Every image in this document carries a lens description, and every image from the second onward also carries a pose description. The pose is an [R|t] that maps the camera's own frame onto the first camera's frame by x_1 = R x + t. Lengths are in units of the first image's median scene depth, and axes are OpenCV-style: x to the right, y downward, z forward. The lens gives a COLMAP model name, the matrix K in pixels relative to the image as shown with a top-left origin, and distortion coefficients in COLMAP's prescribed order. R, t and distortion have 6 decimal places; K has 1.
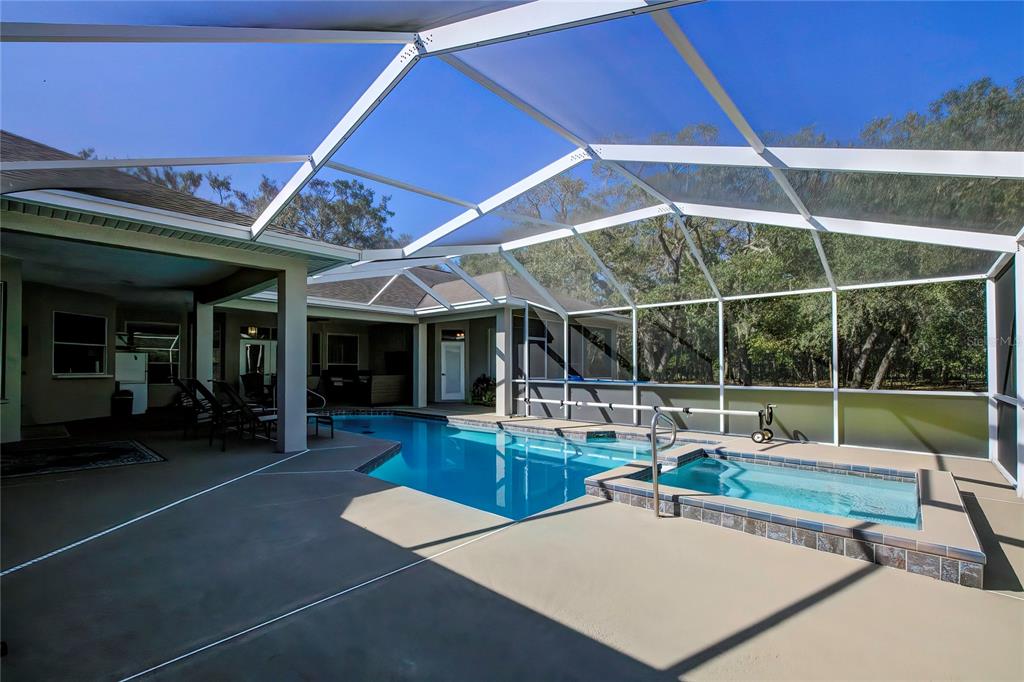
lens RADIAL K [[444.2, 0, 511.0], [0, 444.2, 360.1], [0, 0, 1]] dist [-0.000333, 0.000107]
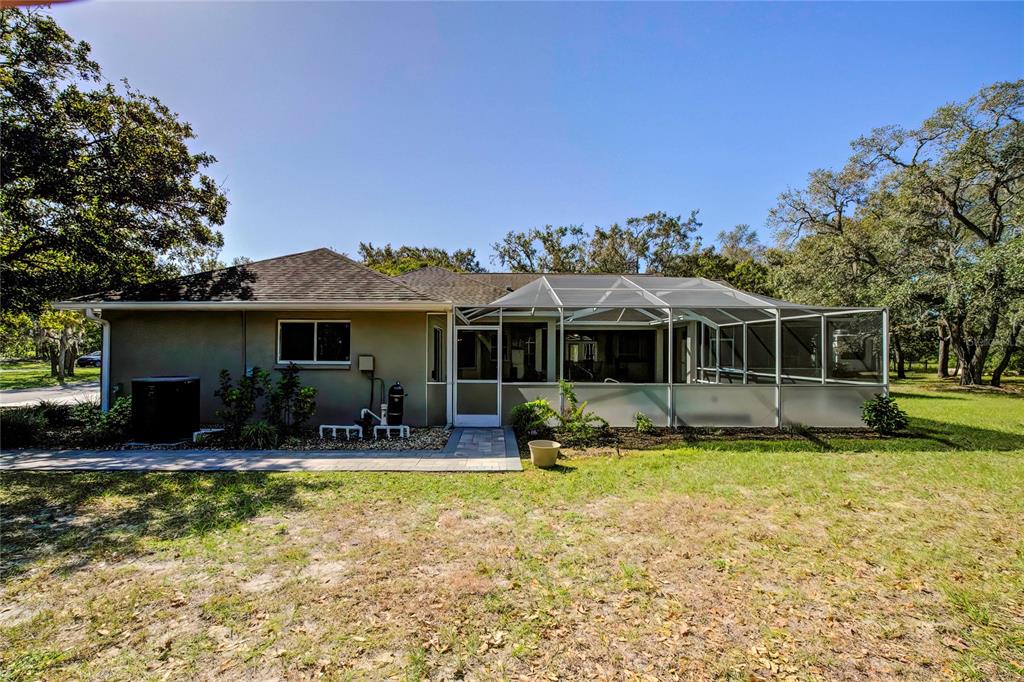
lens RADIAL K [[446.7, 0, 509.3], [0, 446.7, 346.0], [0, 0, 1]] dist [-0.018322, 0.000770]
pose [[0.698822, -0.004106, -0.715284, 0.261932], [0.003328, 0.999991, -0.002489, -0.011972], [0.715288, -0.000641, 0.698829, -0.210155]]
